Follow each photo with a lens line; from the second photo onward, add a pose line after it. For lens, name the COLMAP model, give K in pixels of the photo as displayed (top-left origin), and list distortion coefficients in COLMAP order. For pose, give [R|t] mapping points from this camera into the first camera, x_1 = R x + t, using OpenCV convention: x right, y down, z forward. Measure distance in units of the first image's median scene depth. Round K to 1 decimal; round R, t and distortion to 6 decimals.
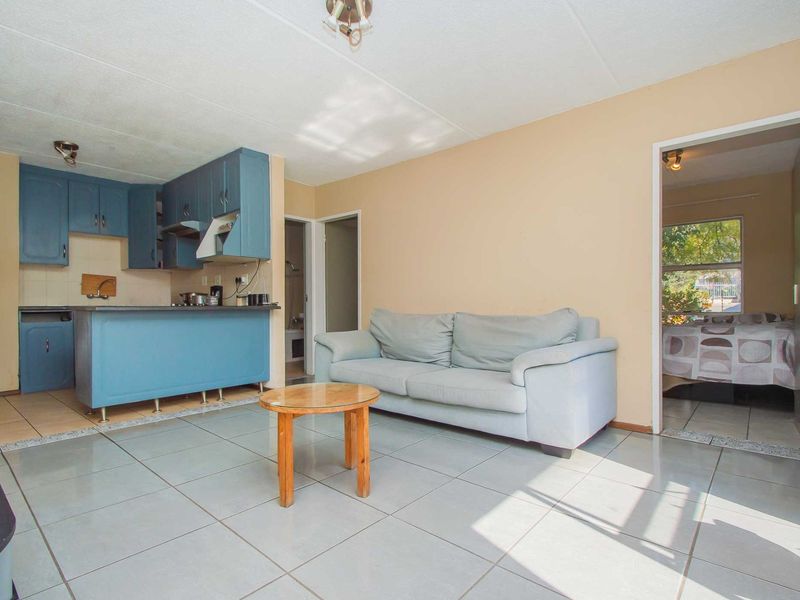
lens RADIAL K [[421.6, 0, 399.4], [0, 421.6, 307.1], [0, 0, 1]] dist [0.021731, -0.006267]
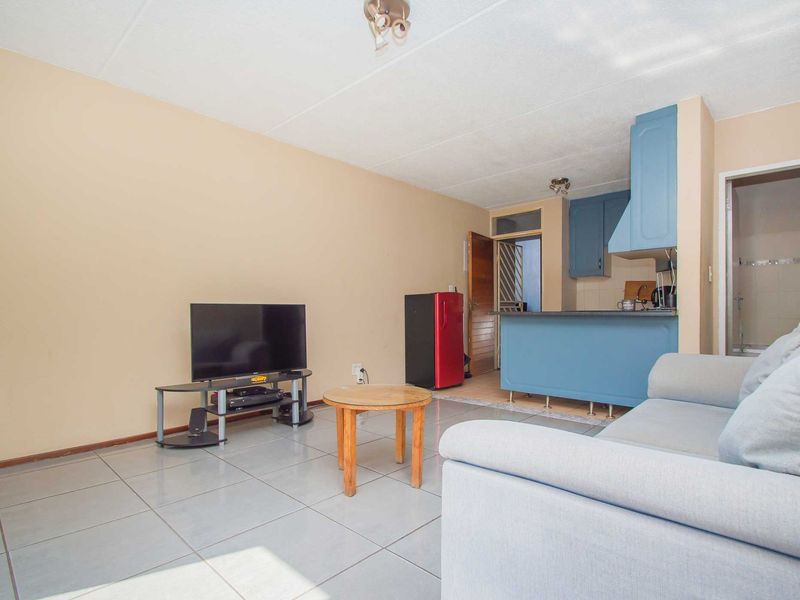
lens RADIAL K [[421.6, 0, 391.8], [0, 421.6, 312.7], [0, 0, 1]] dist [0.021731, -0.006267]
pose [[-0.042442, 0.005967, -0.999081, 0.501153], [-0.001204, 0.999981, 0.006024, -0.004485], [0.999098, 0.001459, -0.042434, 0.604612]]
